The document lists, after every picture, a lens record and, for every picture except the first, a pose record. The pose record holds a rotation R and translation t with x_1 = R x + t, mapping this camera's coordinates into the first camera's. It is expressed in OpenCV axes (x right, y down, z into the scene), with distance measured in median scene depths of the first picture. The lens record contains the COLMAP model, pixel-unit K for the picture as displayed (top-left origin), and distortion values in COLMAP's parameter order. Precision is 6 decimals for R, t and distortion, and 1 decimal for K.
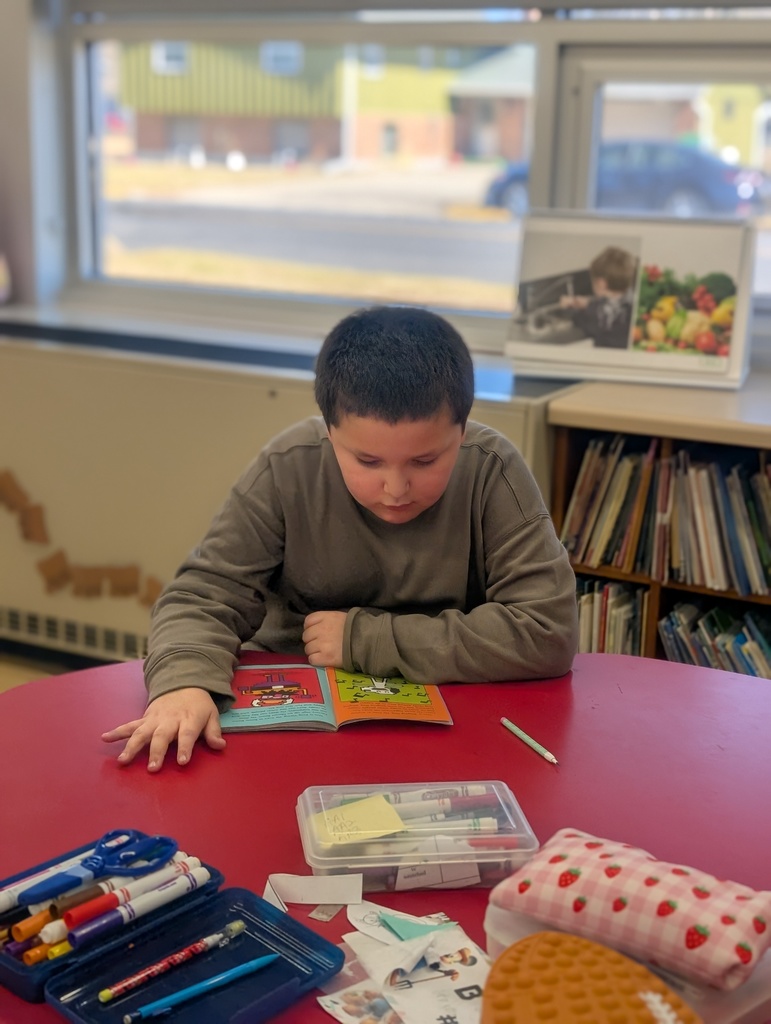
lens RADIAL K [[1490.9, 0, 385.5], [0, 1490.9, 512.0], [0, 0, 1]] dist [0.159937, -0.634674]
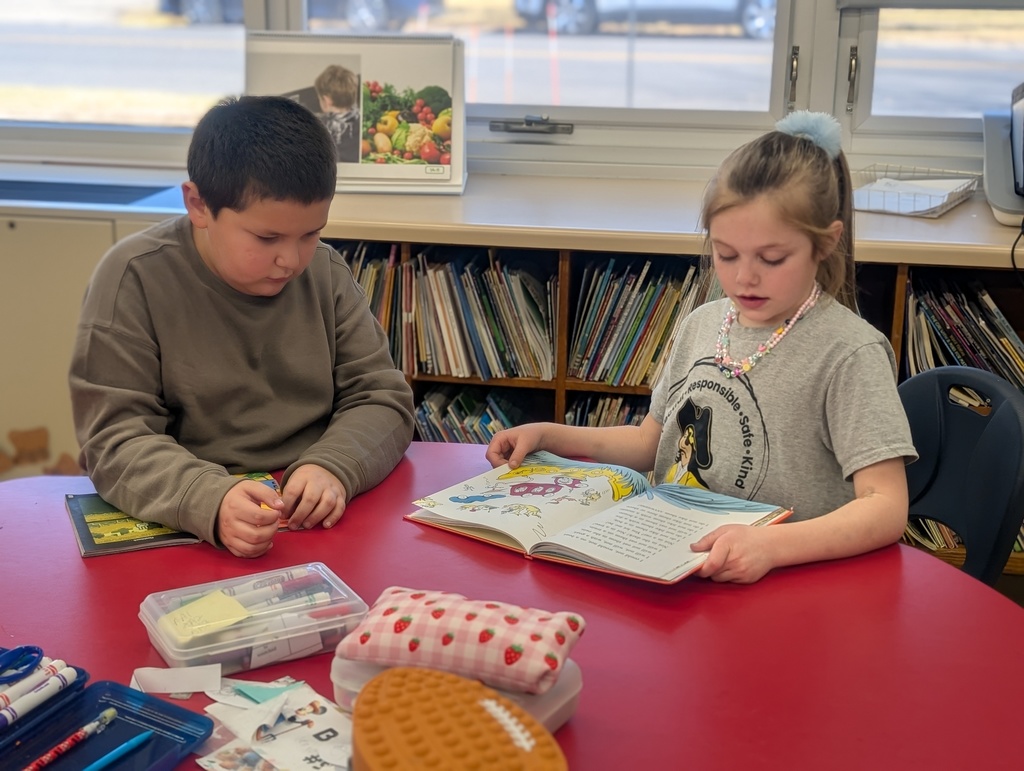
lens RADIAL K [[1490.9, 0, 512.0], [0, 1490.9, 385.5], [0, 0, 1]] dist [0.159937, -0.634674]
pose [[0.957374, -0.098449, 0.271555, -0.092427], [0.086074, 0.994649, 0.057140, -0.003812], [-0.275727, -0.031330, 0.960725, -0.143839]]
